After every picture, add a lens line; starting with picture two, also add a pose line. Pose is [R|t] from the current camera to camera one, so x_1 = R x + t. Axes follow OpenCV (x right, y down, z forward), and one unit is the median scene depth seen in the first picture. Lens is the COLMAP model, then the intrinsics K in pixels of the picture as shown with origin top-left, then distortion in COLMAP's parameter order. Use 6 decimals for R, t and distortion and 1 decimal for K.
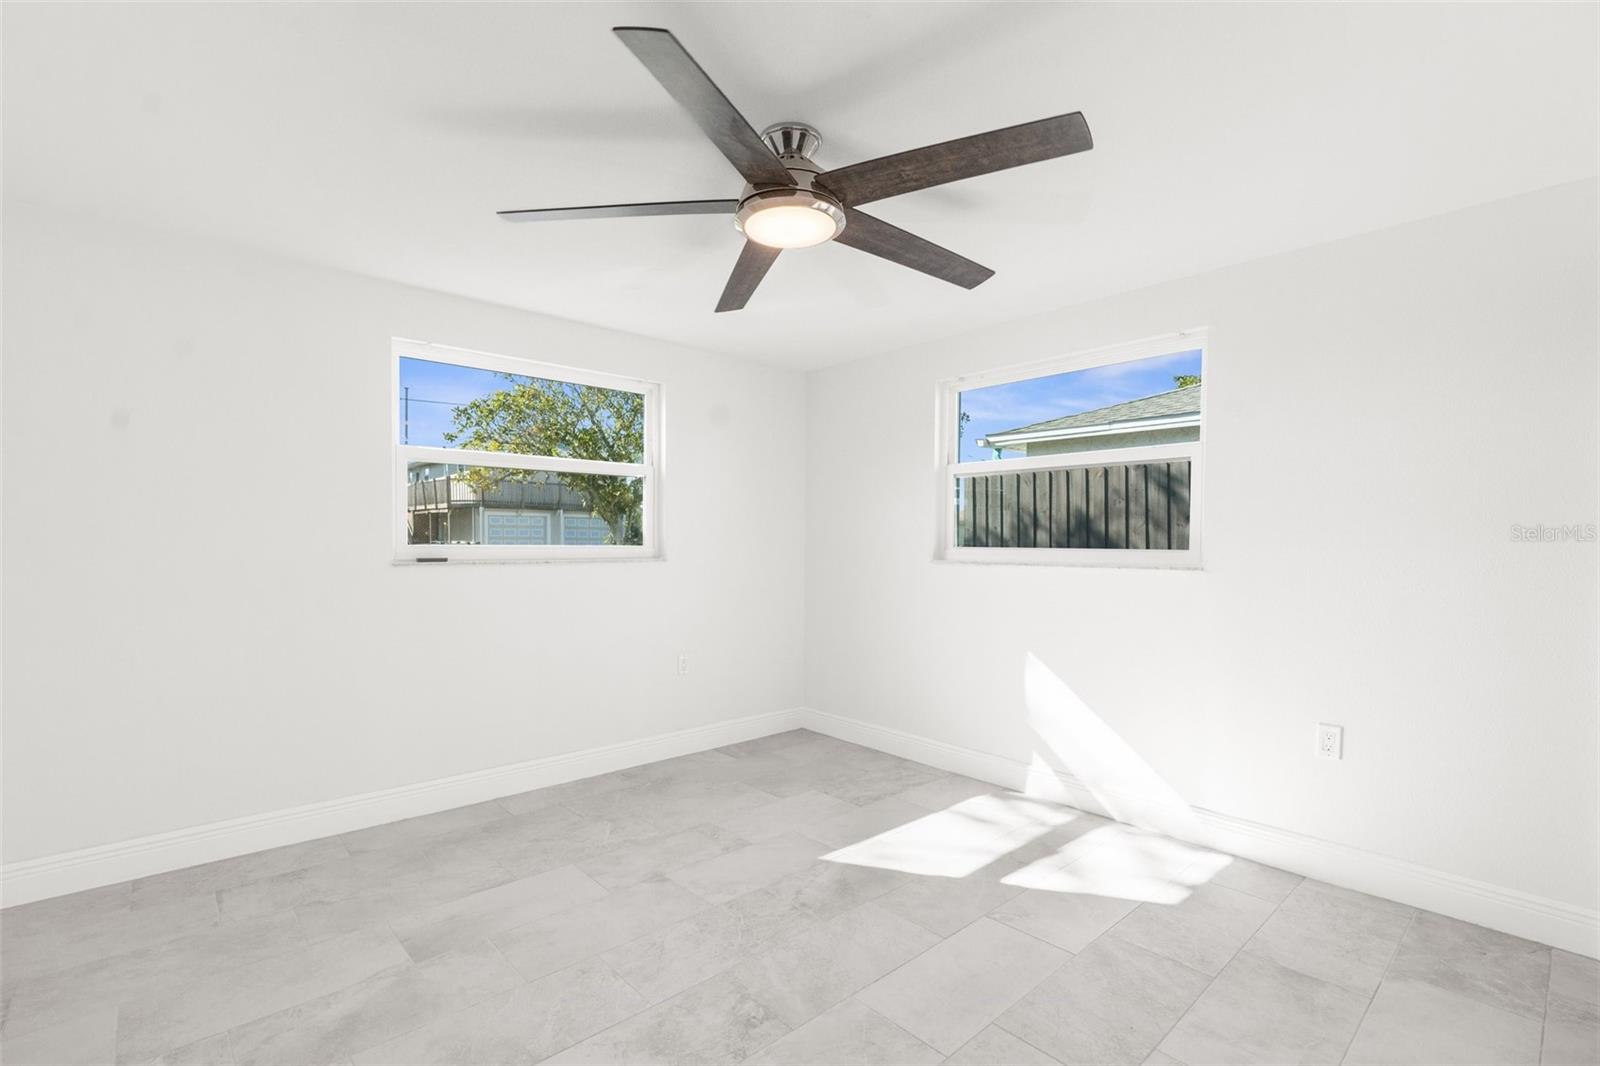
lens RADIAL K [[729.4, 0, 800.5], [0, 729.4, 540.2], [0, 0, 1]] dist [-0.012229, 0.006512]
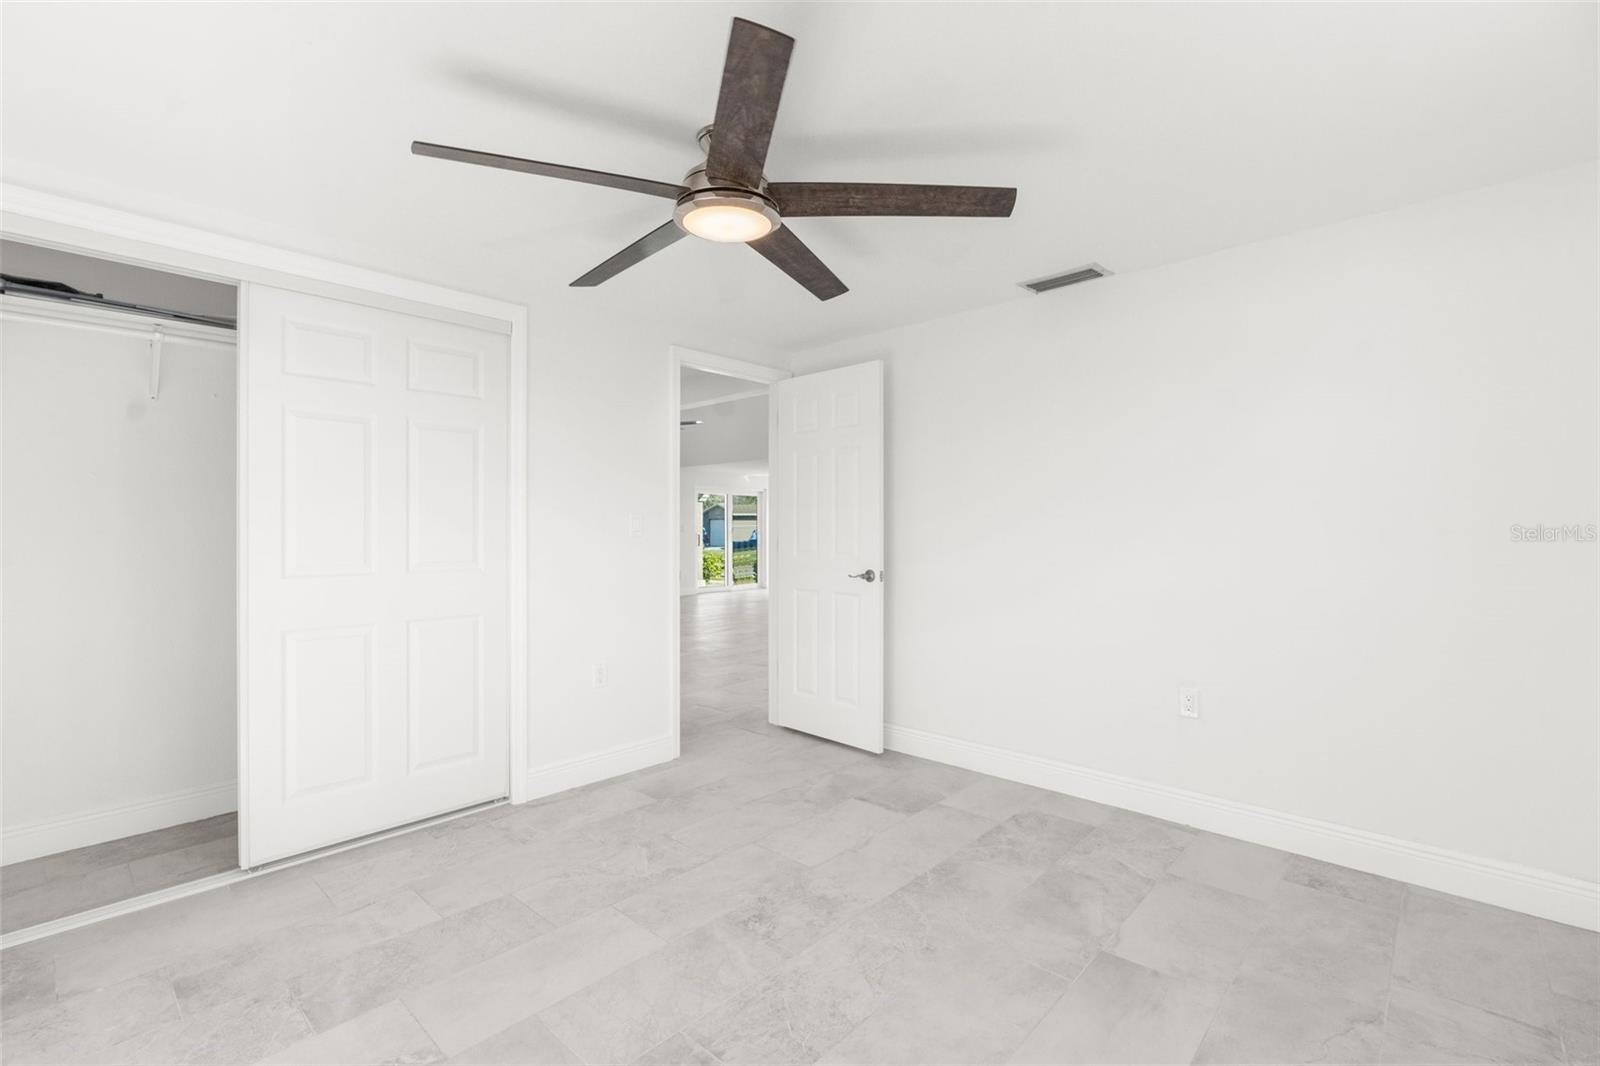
lens RADIAL K [[719.0, 0, 800.0], [0, 719.0, 533.0], [0, 0, 1]] dist [-0.012273, 0.005581]
pose [[-0.996495, -0.001831, -0.083628, -0.032694], [-0.001991, 0.999996, 0.001837, 0.005777], [0.083624, 0.001997, -0.996495, 2.007247]]
